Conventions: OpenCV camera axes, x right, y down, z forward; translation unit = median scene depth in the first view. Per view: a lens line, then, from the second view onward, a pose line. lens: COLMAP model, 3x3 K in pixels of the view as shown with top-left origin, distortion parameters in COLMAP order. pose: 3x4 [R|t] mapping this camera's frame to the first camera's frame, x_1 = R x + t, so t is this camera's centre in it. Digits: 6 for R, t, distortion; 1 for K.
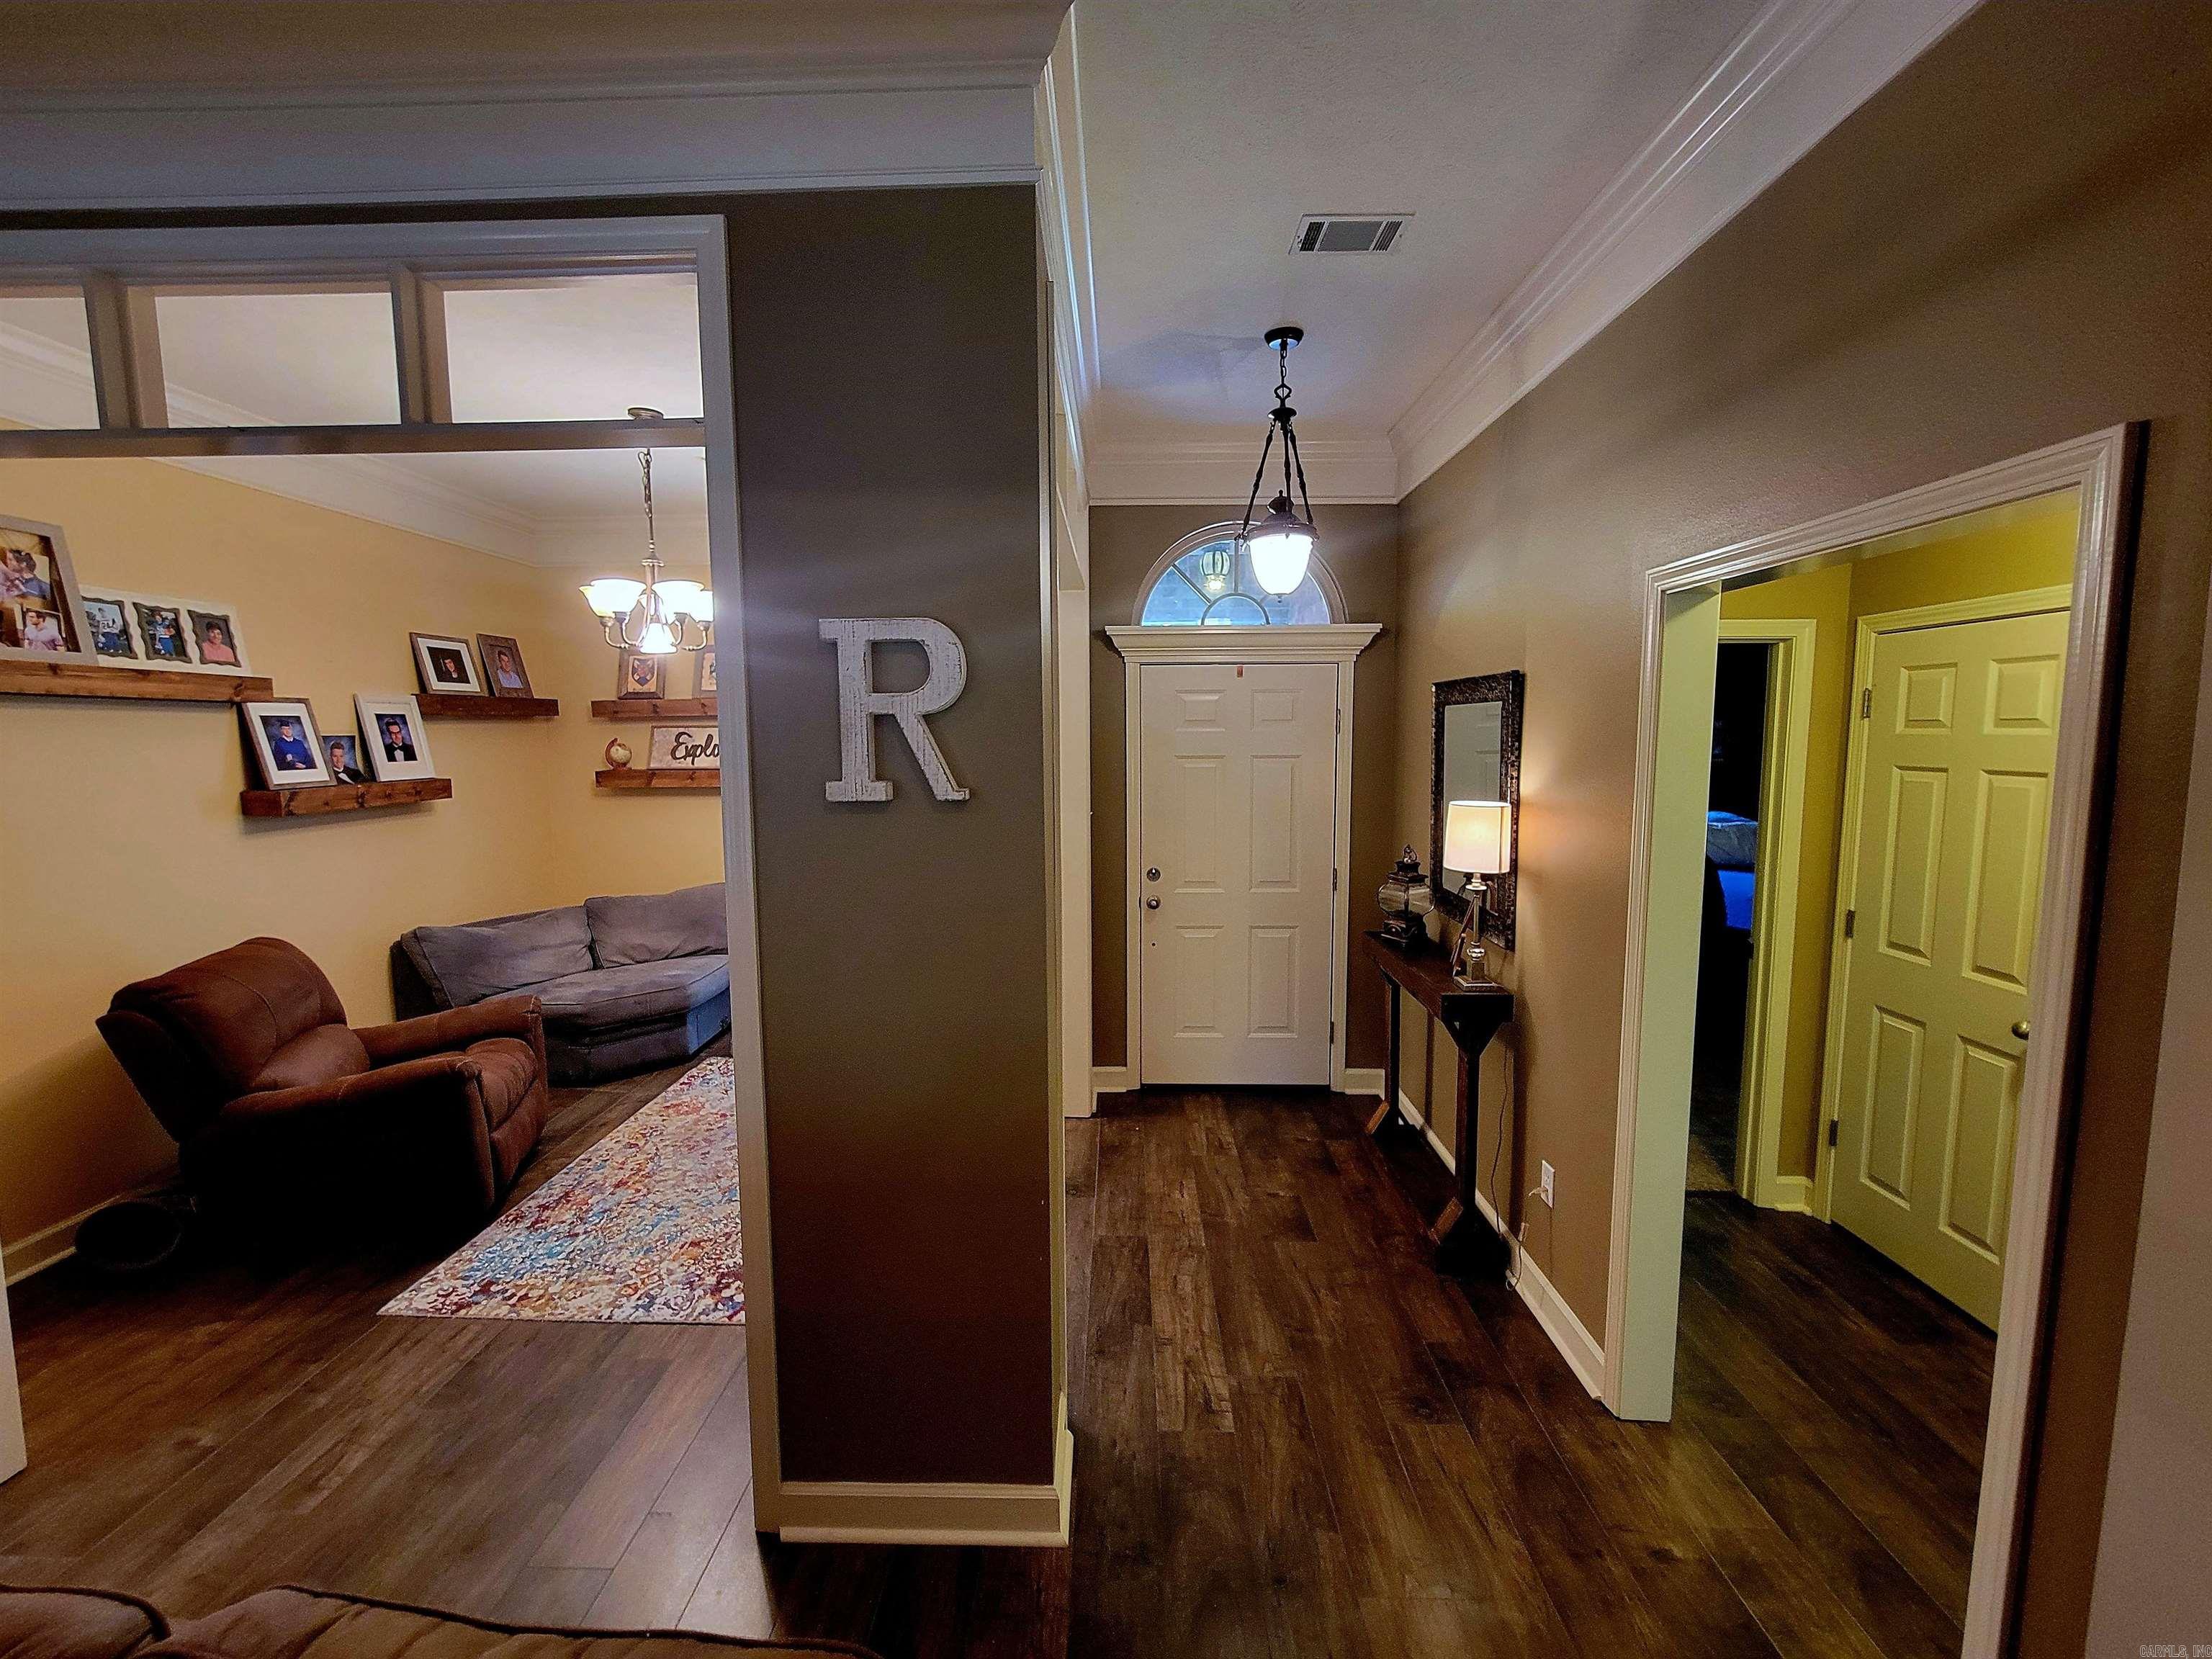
lens RADIAL K [[906.9, 0, 1090.8], [0, 906.9, 824.3], [0, 0, 1]] dist [0.003293, -0.000659]
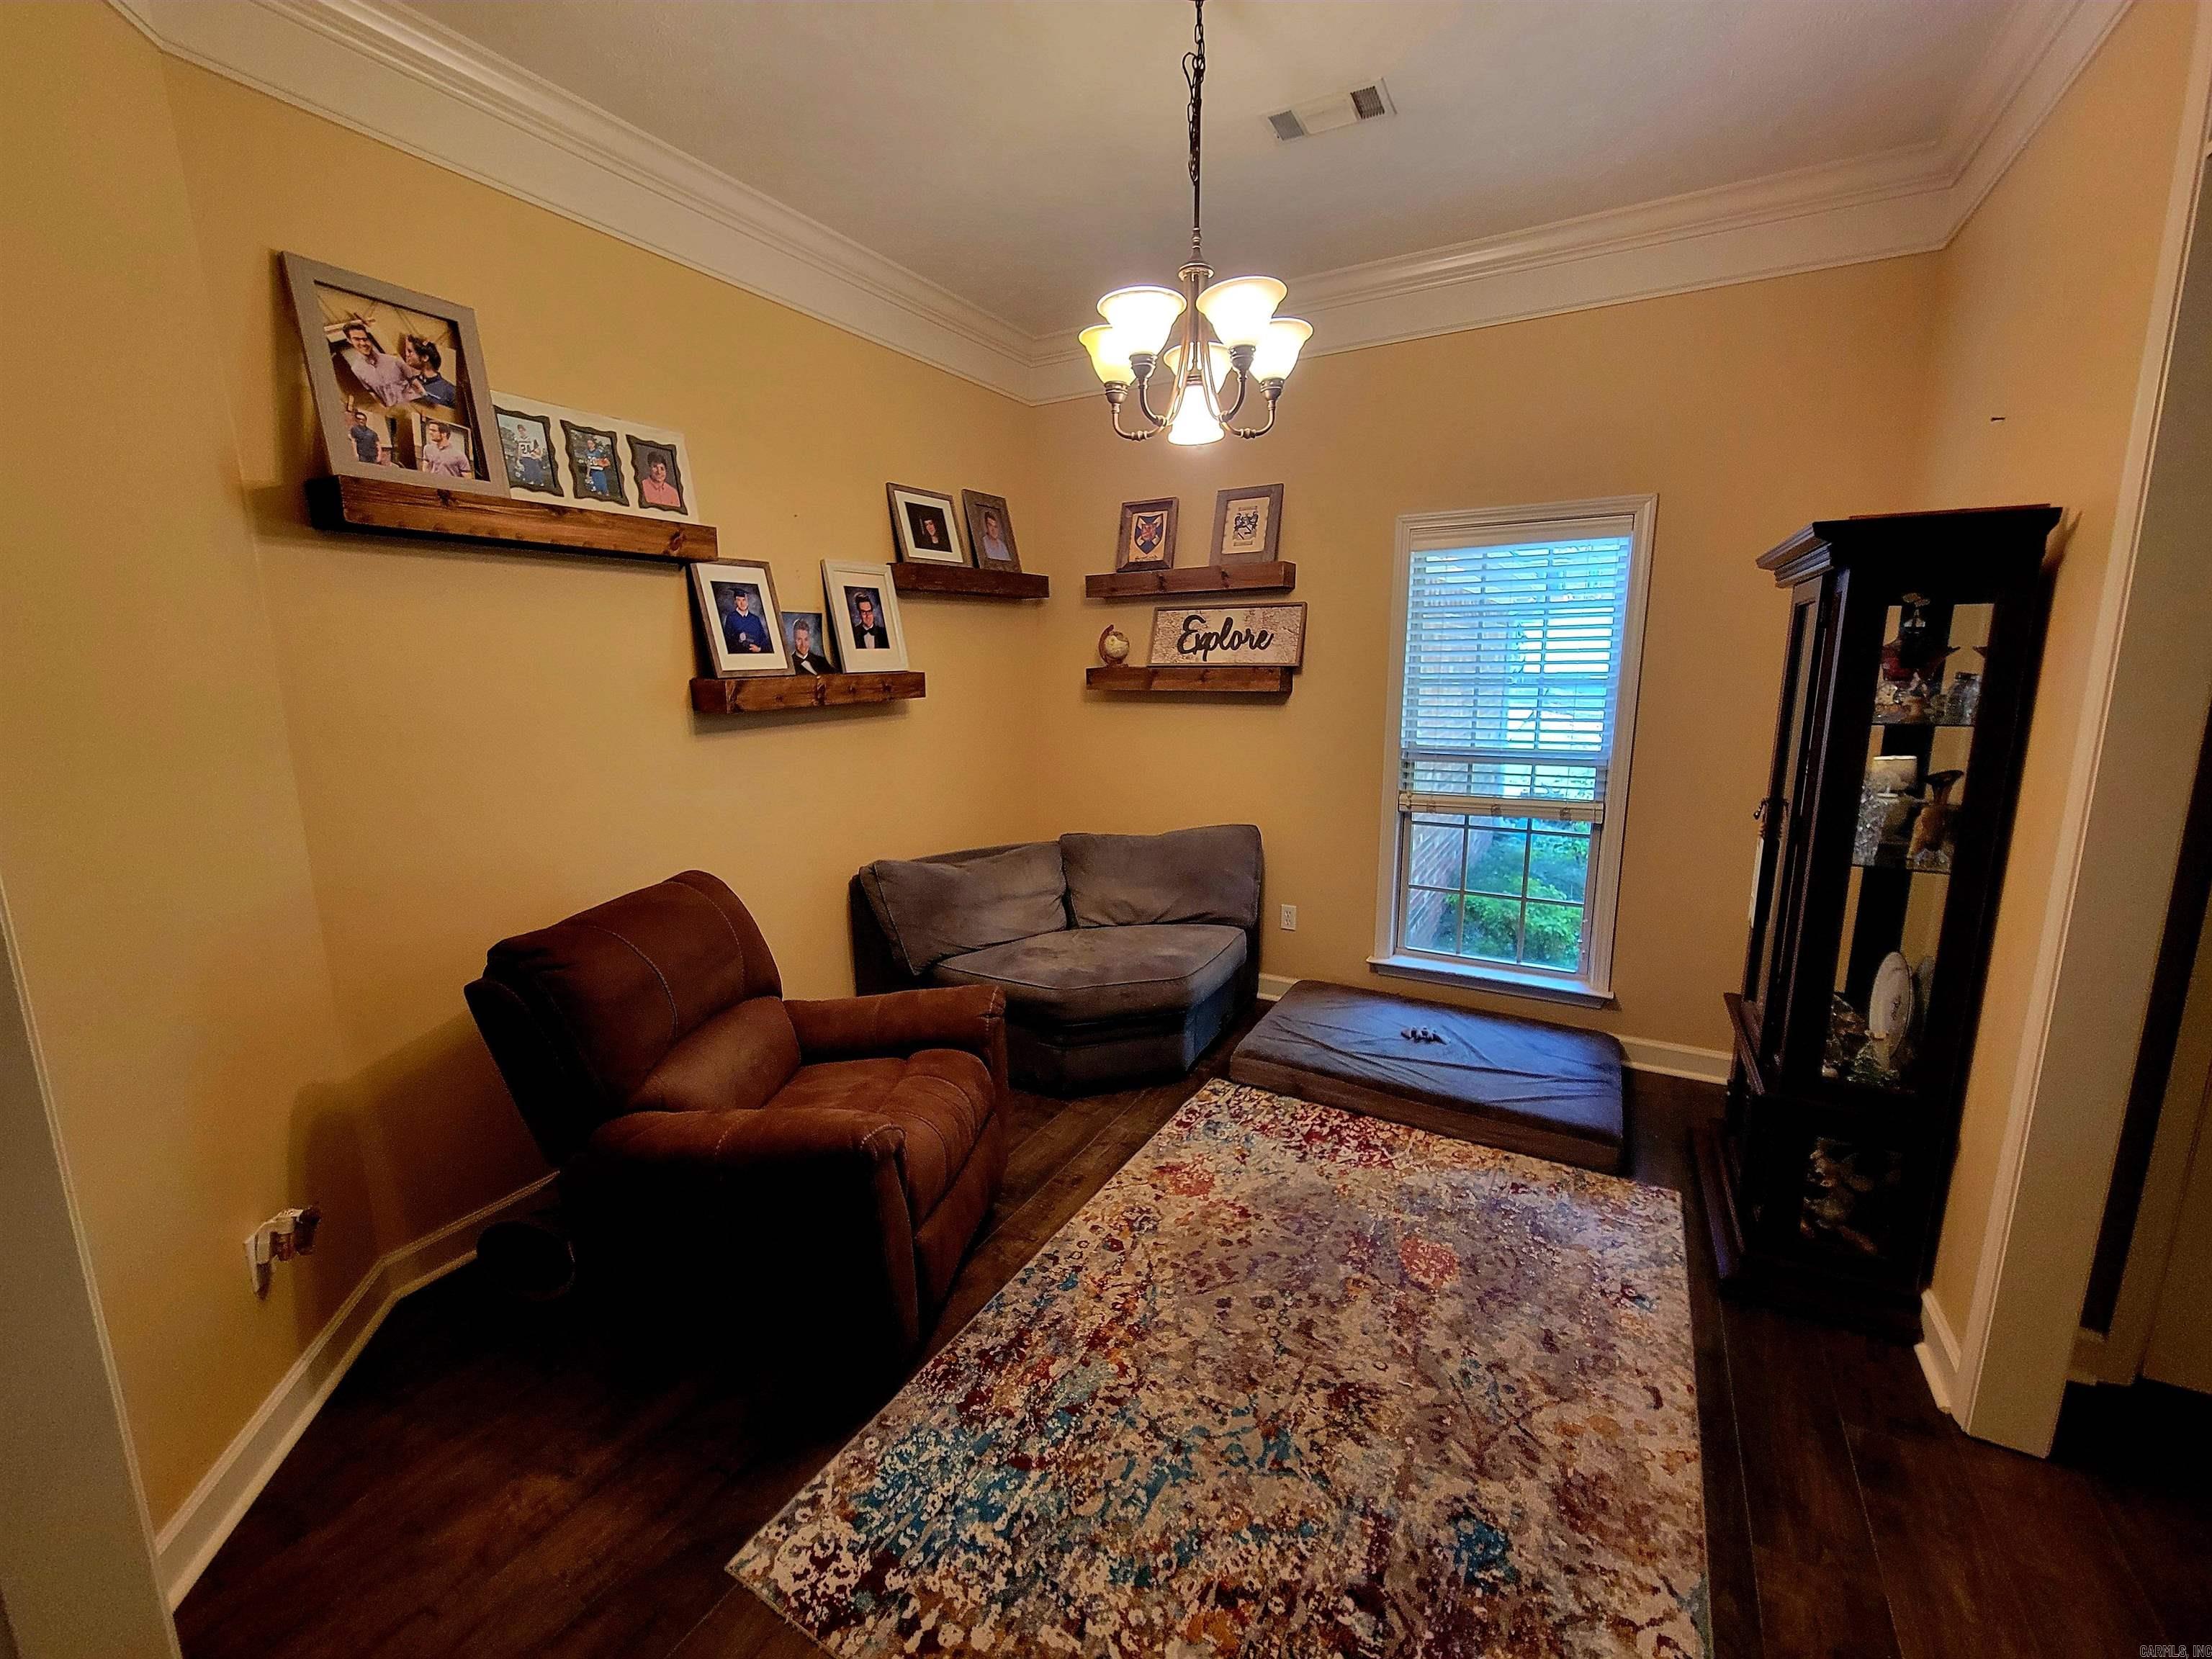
lens RADIAL K [[906.9, 0, 1096.8], [0, 906.9, 824.2], [0, 0, 1]] dist [0.003293, -0.000659]
pose [[0.884918, 0.083687, -0.458166, -0.254949], [-0.044033, 0.994351, 0.096579, -0.002824], [0.463661, -0.065290, 0.883604, 0.461479]]
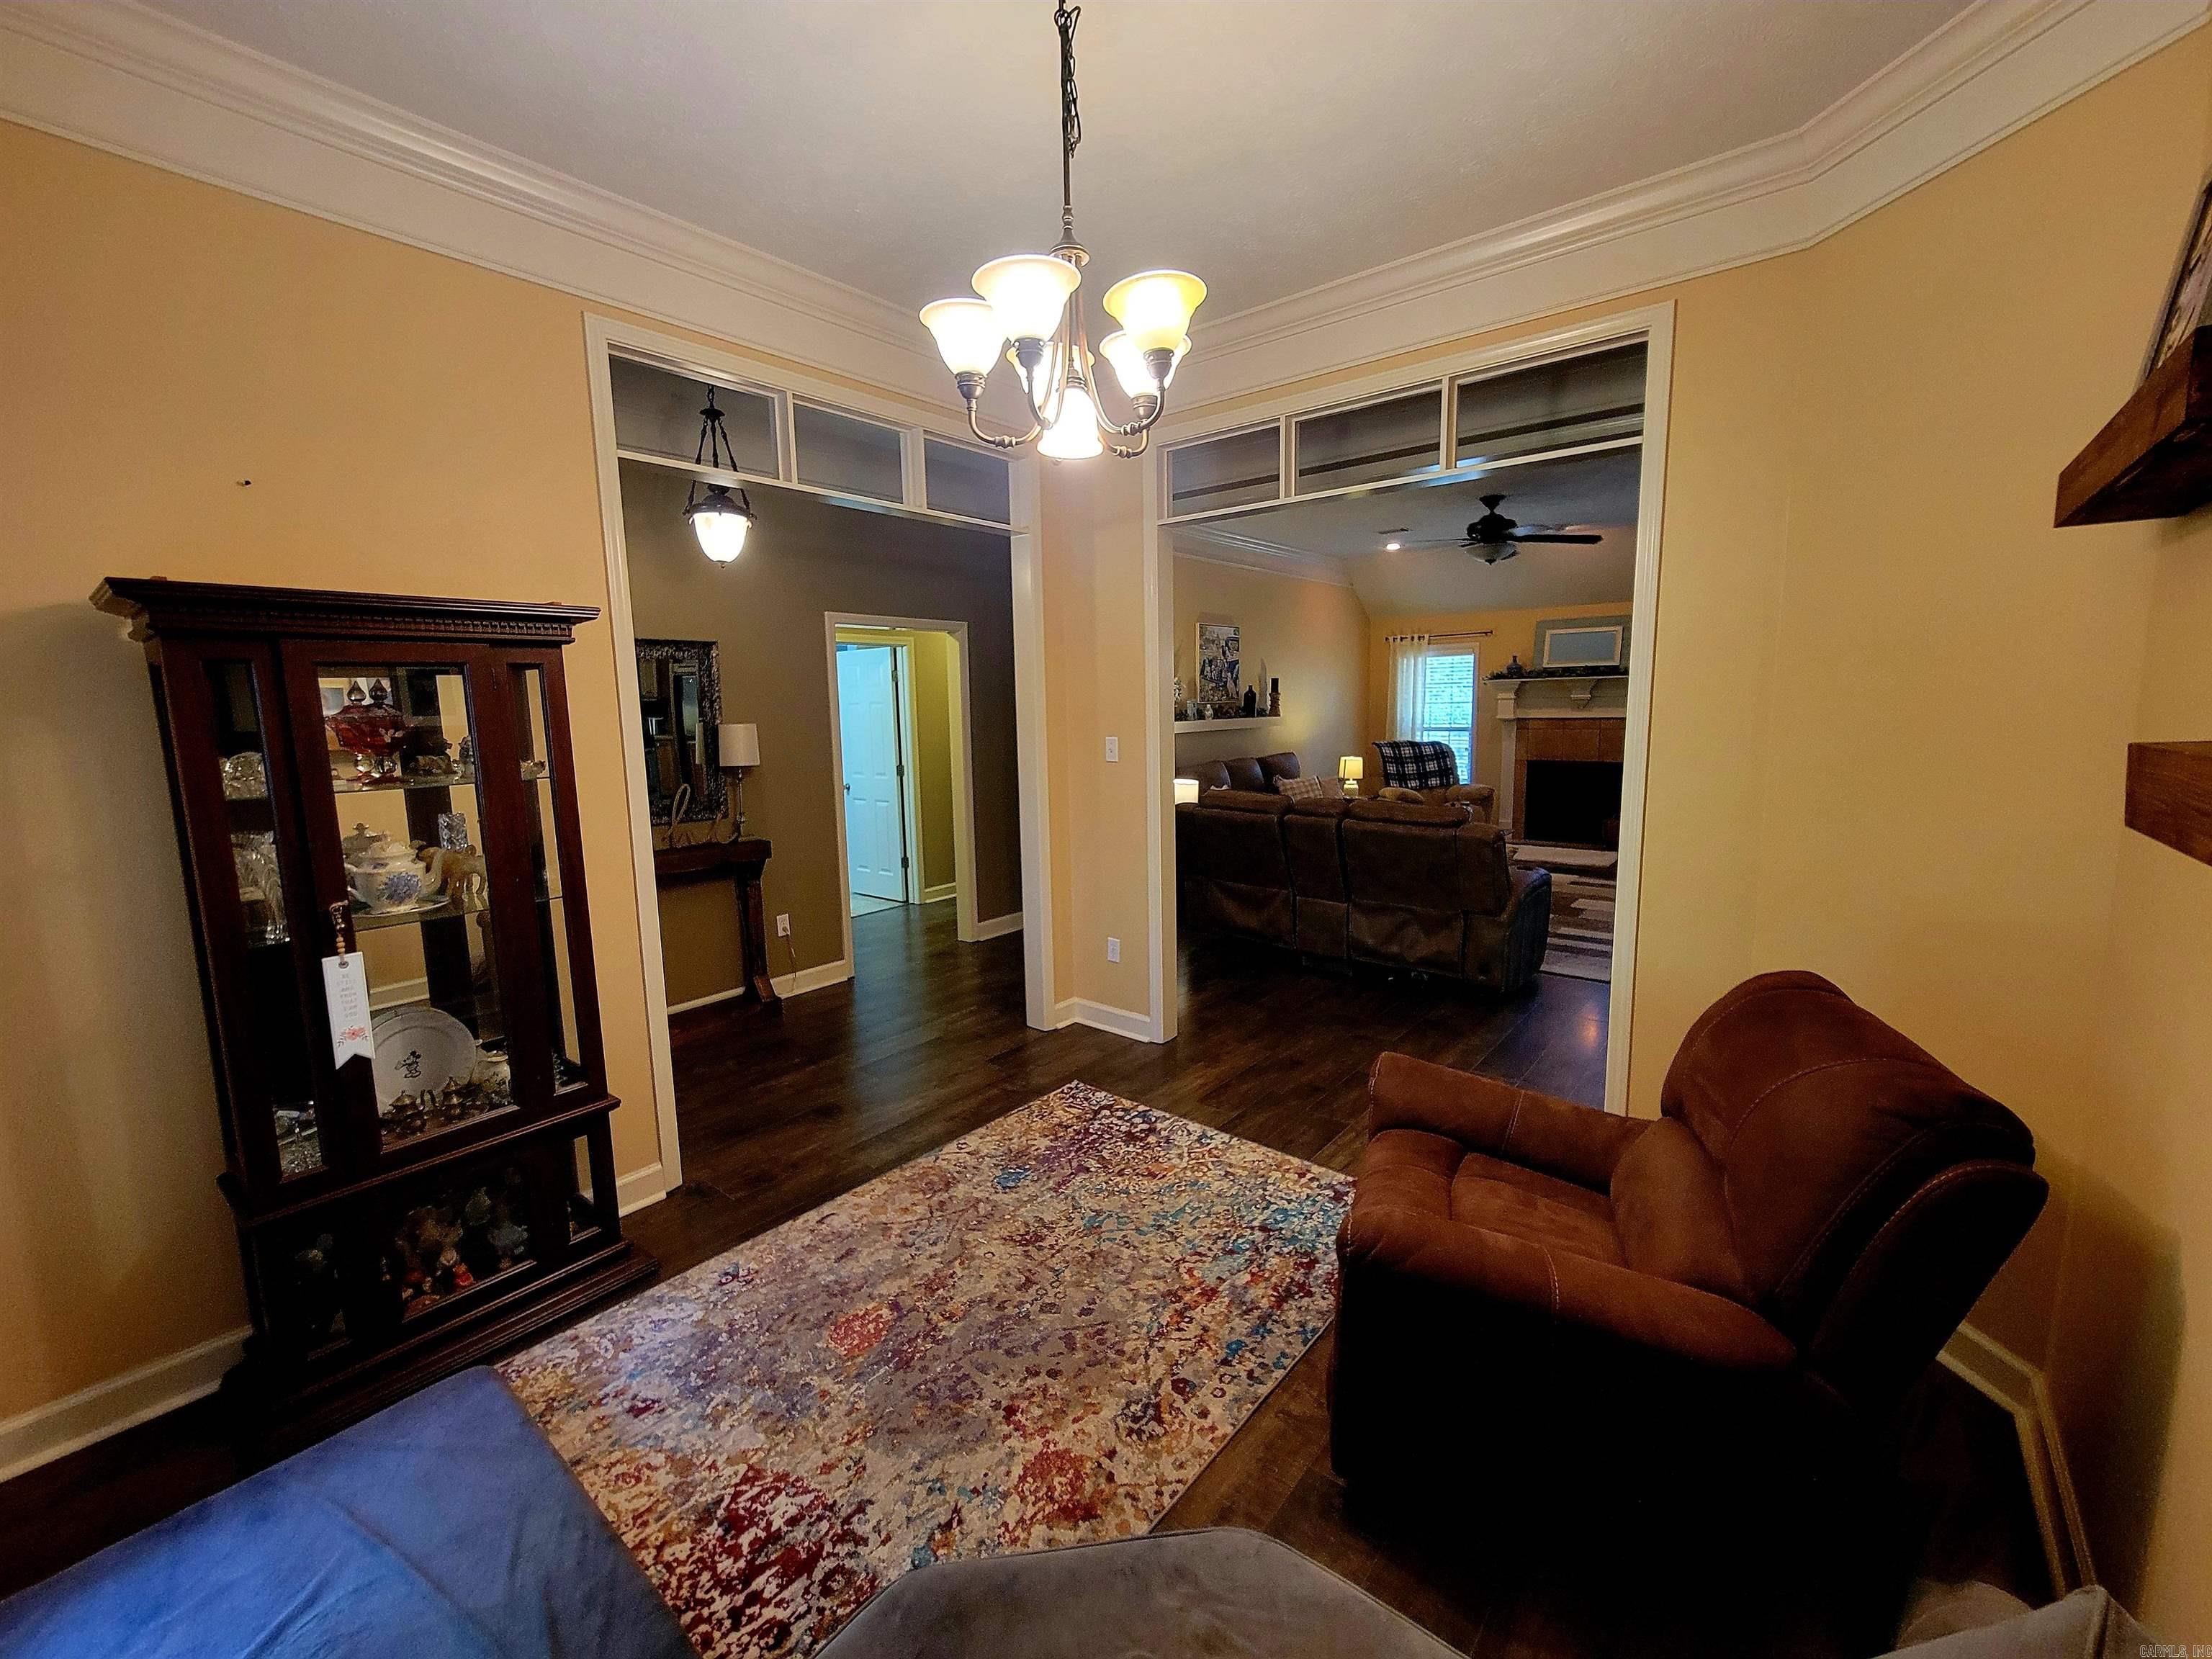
lens RADIAL K [[906.9, 0, 1100.9], [0, 906.9, 829.3], [0, 0, 1]] dist [0.003293, -0.000659]
pose [[-0.794914, -0.063313, 0.603410, -0.798260], [0.086218, 0.972660, 0.215638, -0.097615], [-0.600565, 0.223438, -0.767722, 1.415474]]
